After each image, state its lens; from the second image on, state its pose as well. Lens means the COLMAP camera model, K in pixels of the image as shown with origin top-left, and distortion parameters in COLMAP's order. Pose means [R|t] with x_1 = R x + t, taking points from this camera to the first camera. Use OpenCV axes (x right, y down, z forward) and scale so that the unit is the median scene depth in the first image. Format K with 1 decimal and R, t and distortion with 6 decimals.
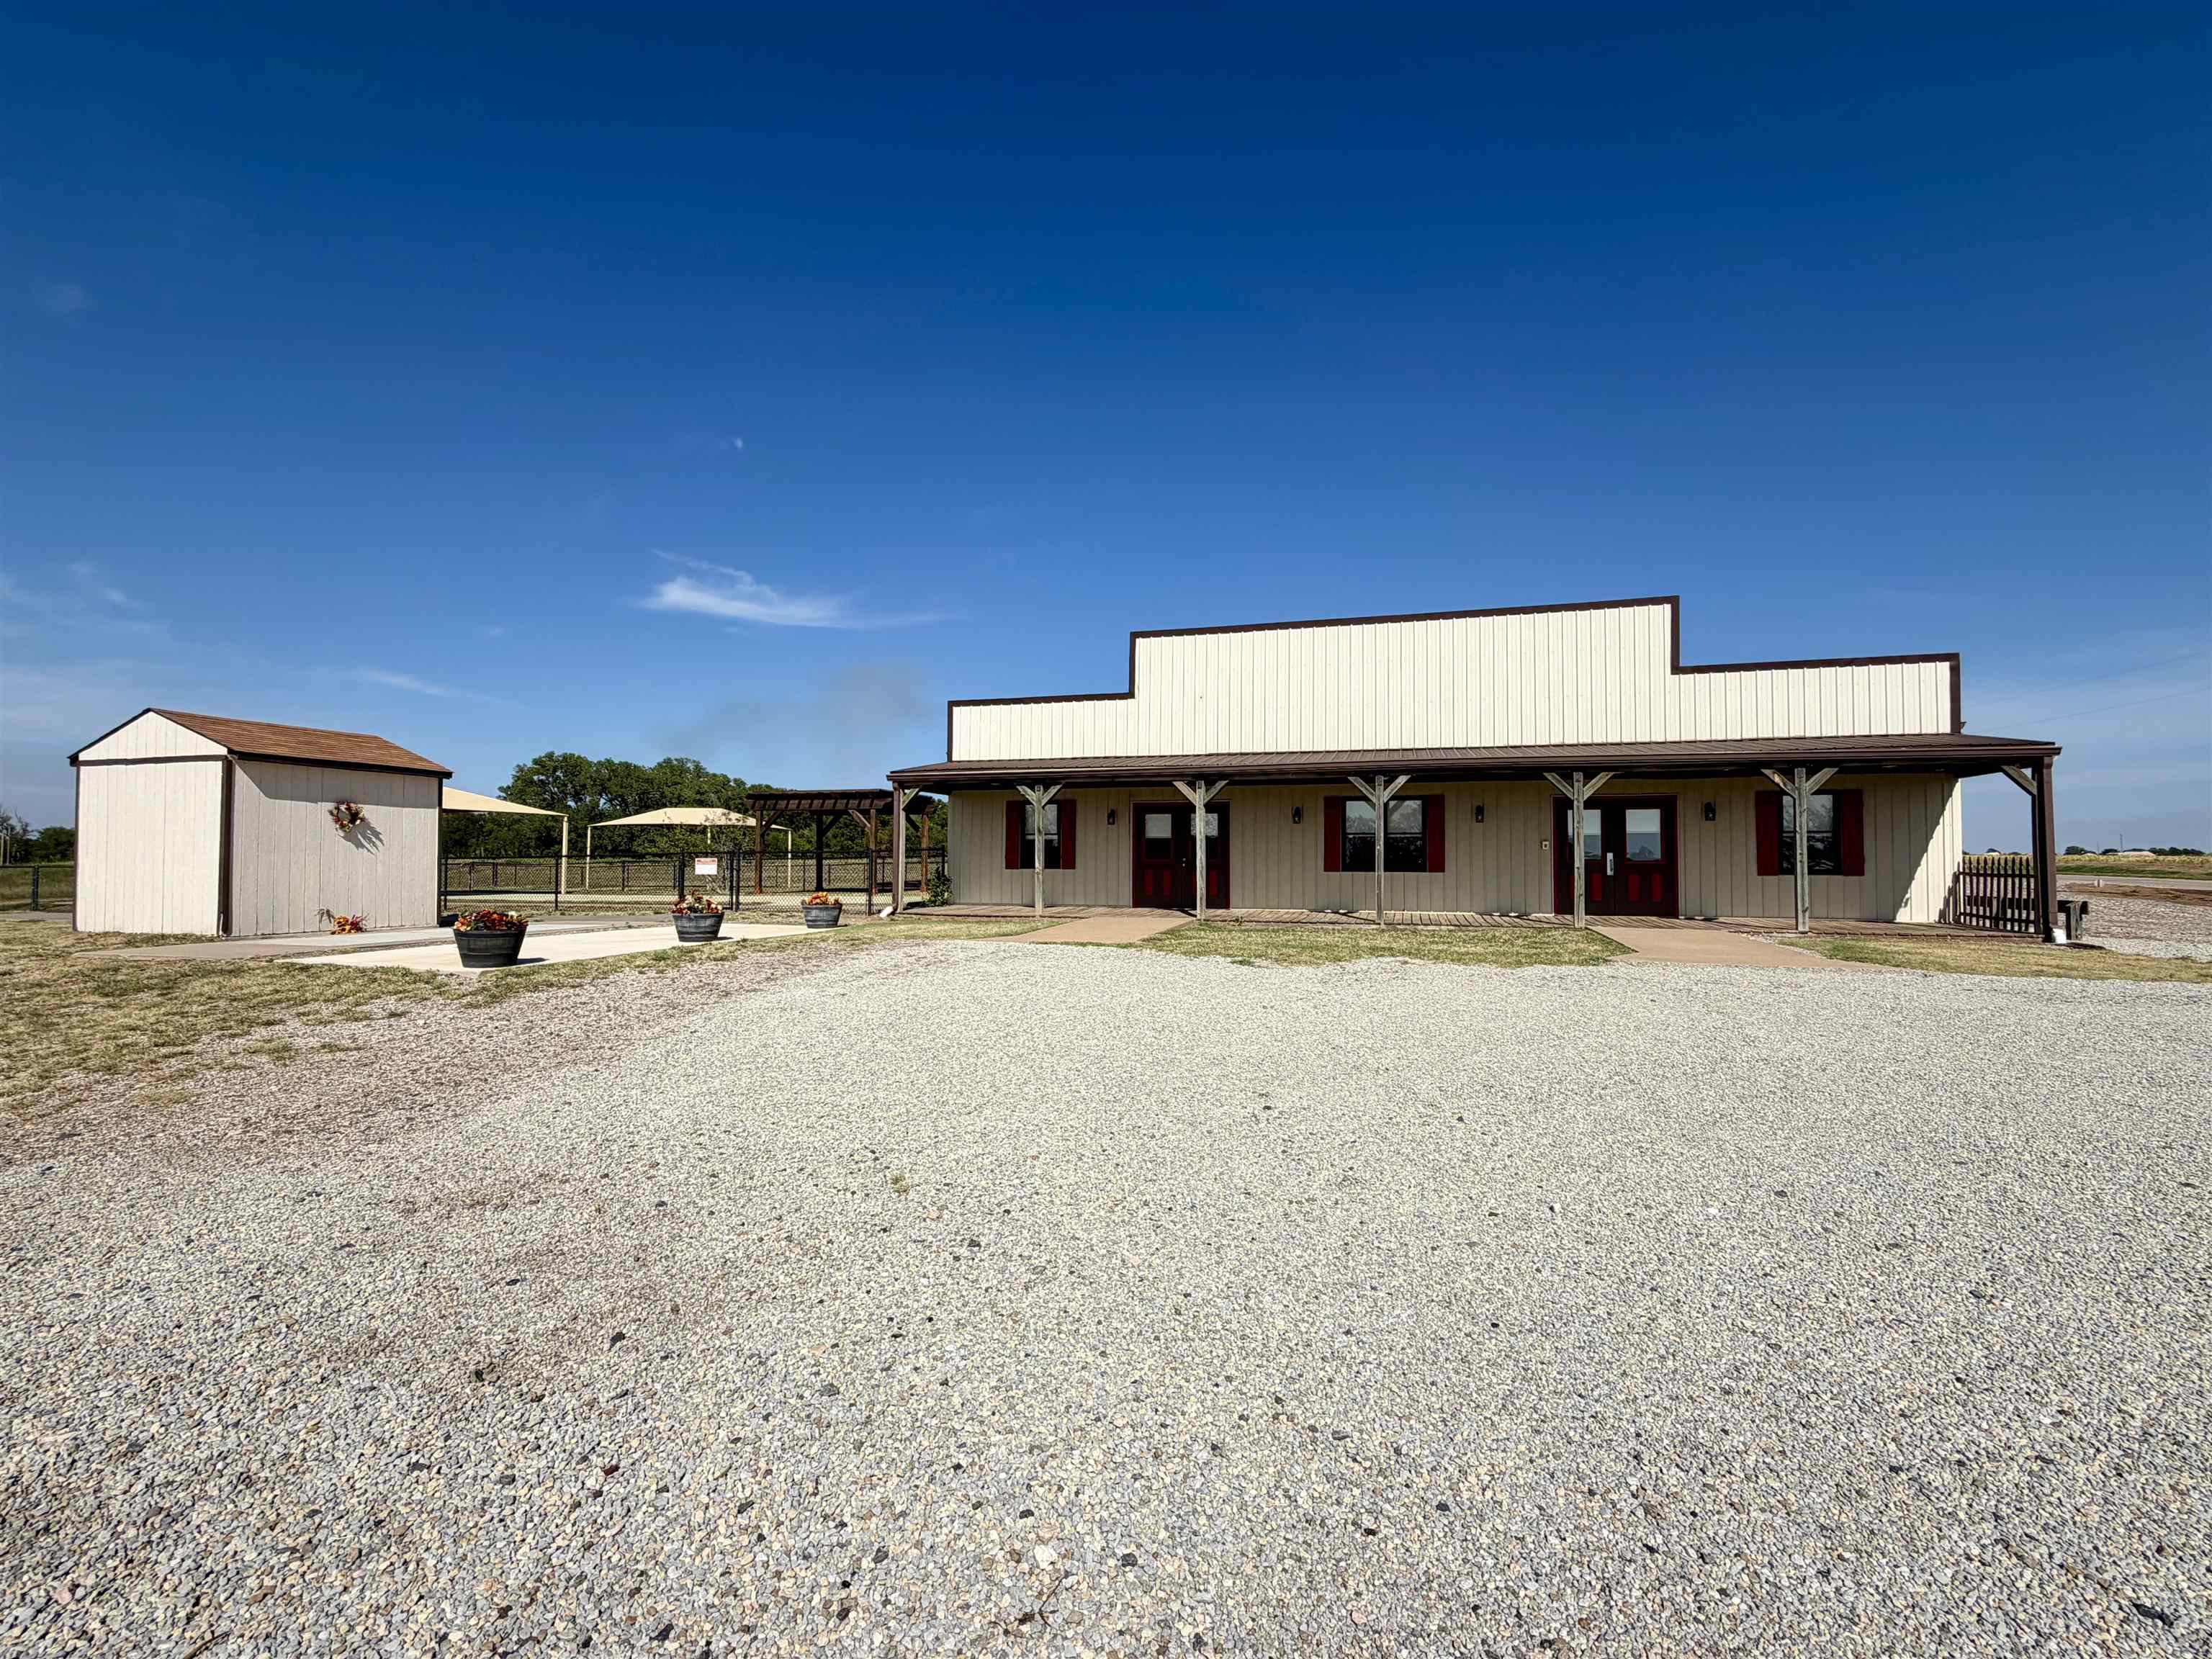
lens RADIAL K [[987.6, 0, 1108.5], [0, 987.6, 797.0], [0, 0, 1]] dist [0.005326, 0.000214]
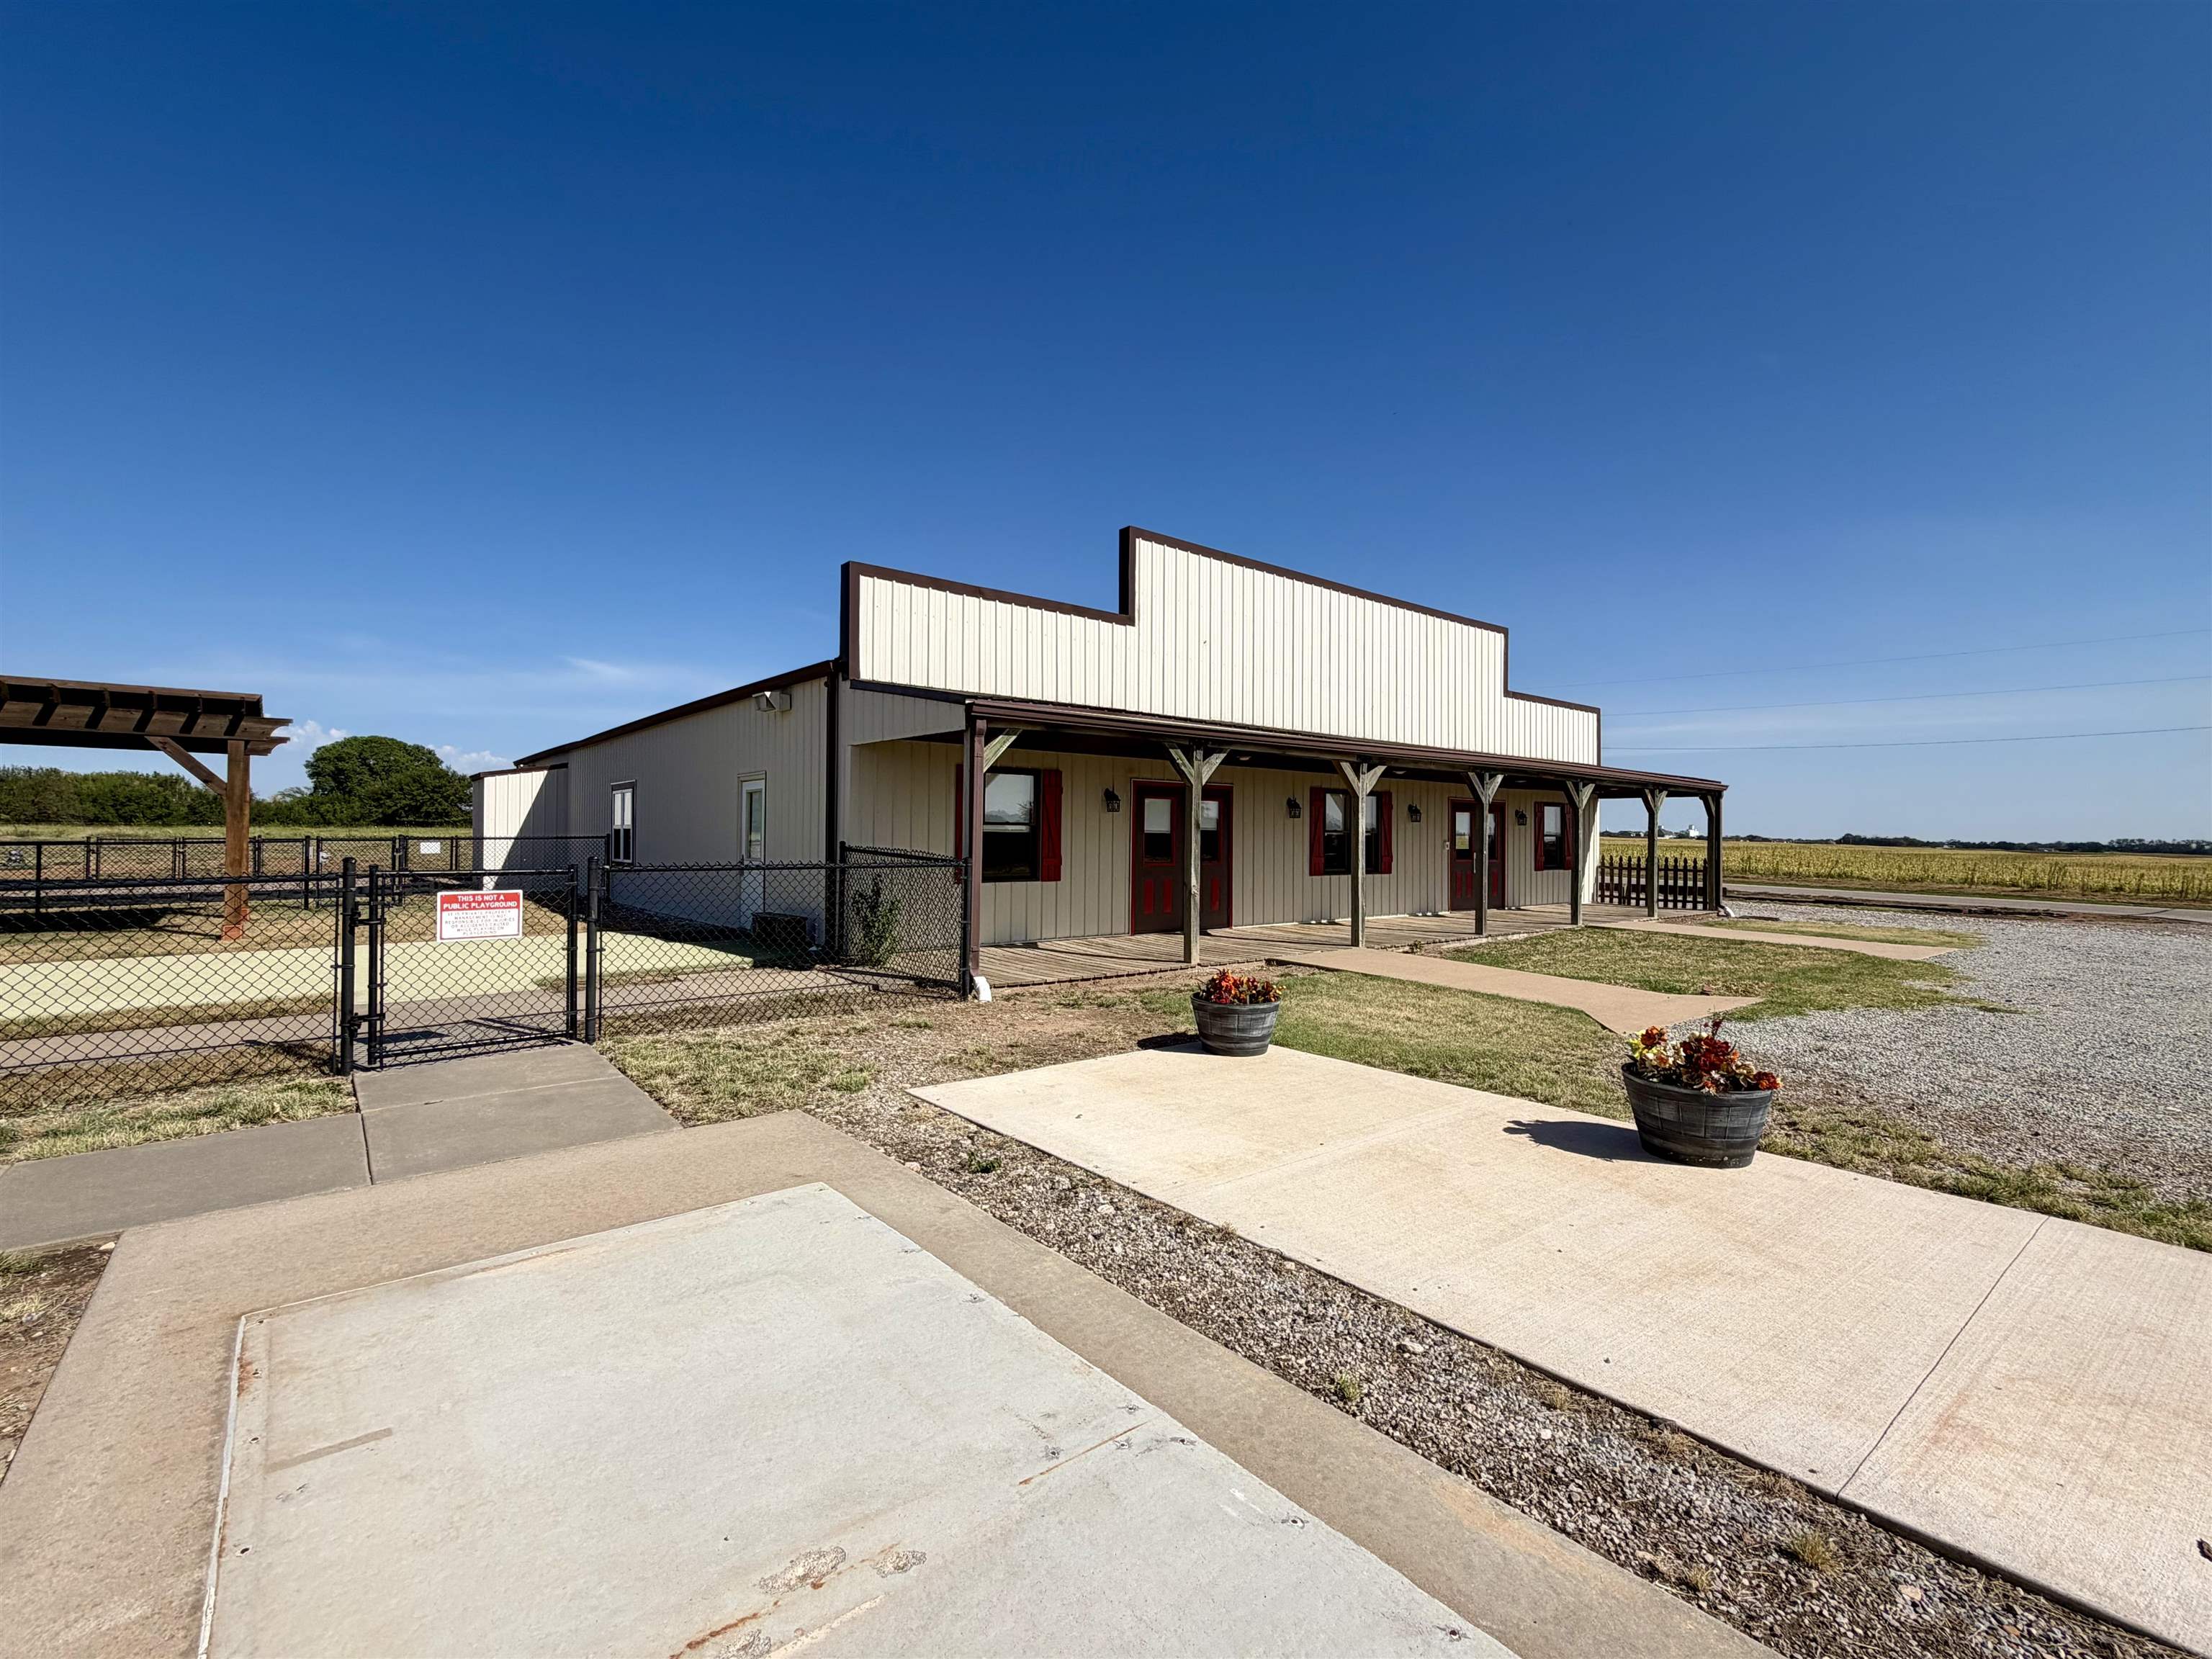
lens RADIAL K [[987.6, 0, 1108.5], [0, 987.6, 797.0], [0, 0, 1]] dist [0.005326, 0.000214]
pose [[0.556228, 0.034477, 0.830314, -0.512545], [-0.063444, 0.997985, 0.001062, 0.016369], [-0.828604, -0.053269, 0.557295, 0.601887]]
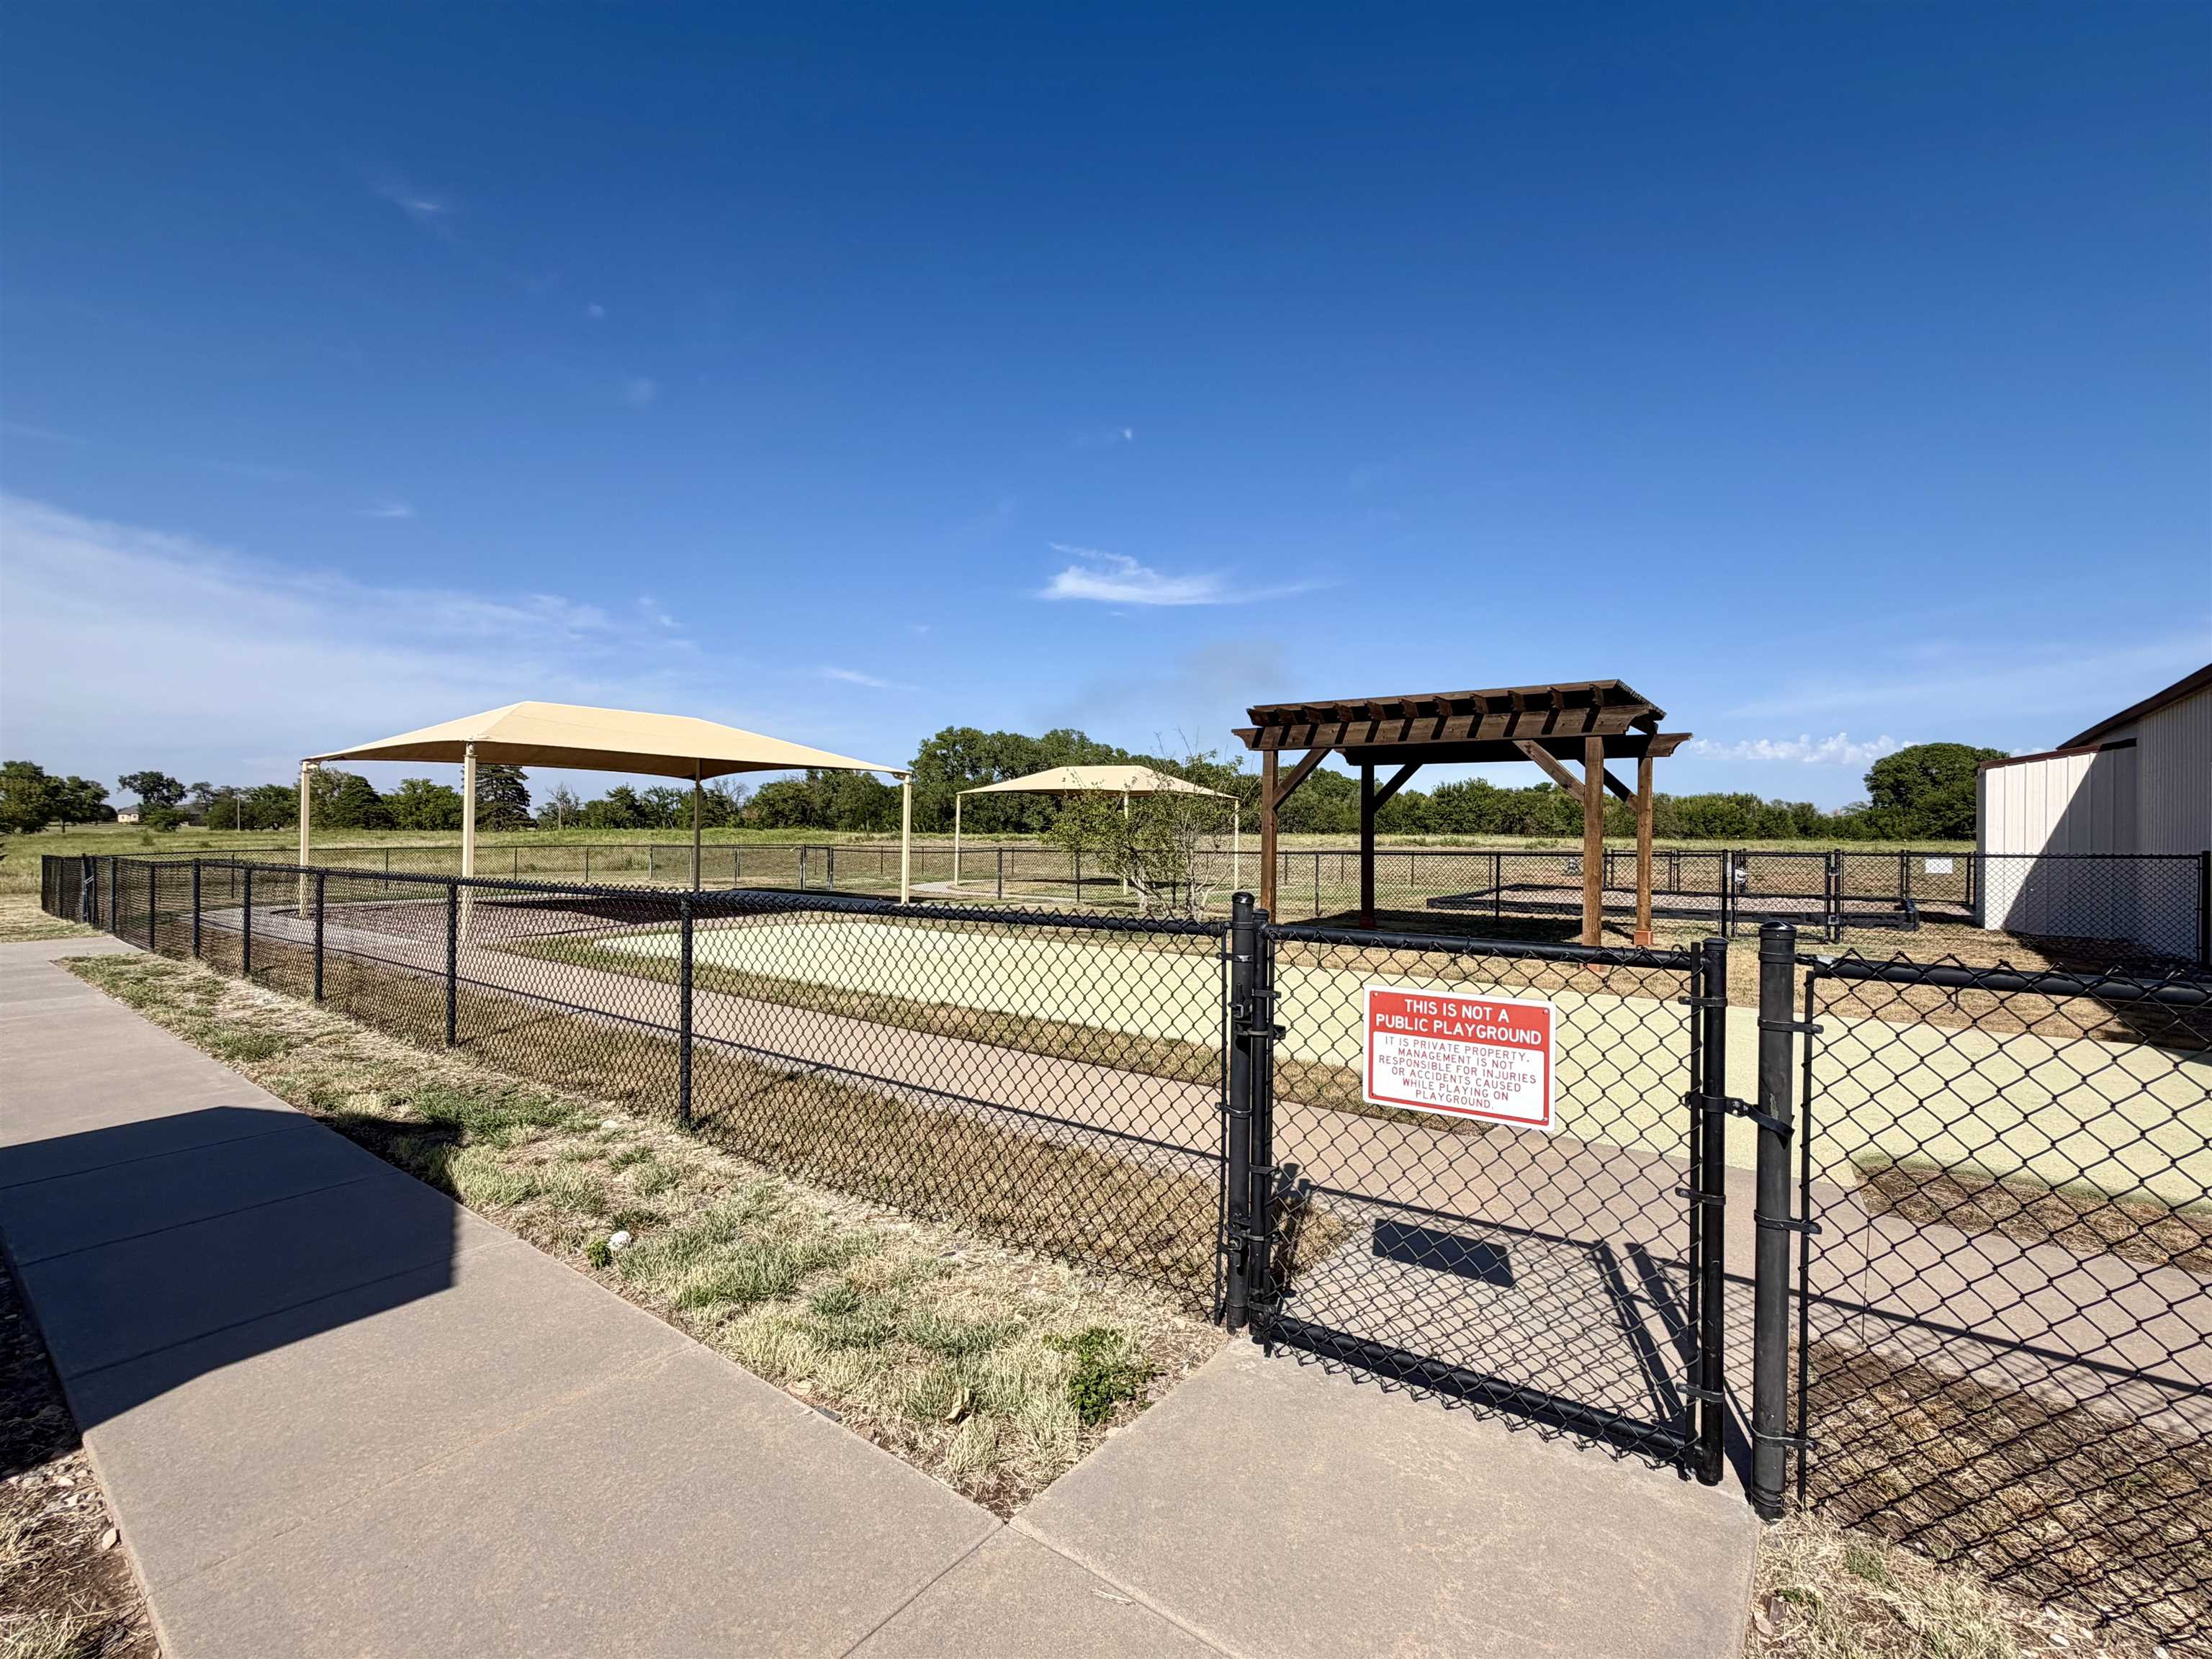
lens RADIAL K [[987.6, 0, 1108.5], [0, 987.6, 797.0], [0, 0, 1]] dist [0.005326, 0.000214]
pose [[0.934553, -0.003831, -0.355803, -0.368392], [0.013998, 0.999564, 0.026006, 0.030075], [0.355548, -0.029284, 0.934199, 0.796819]]
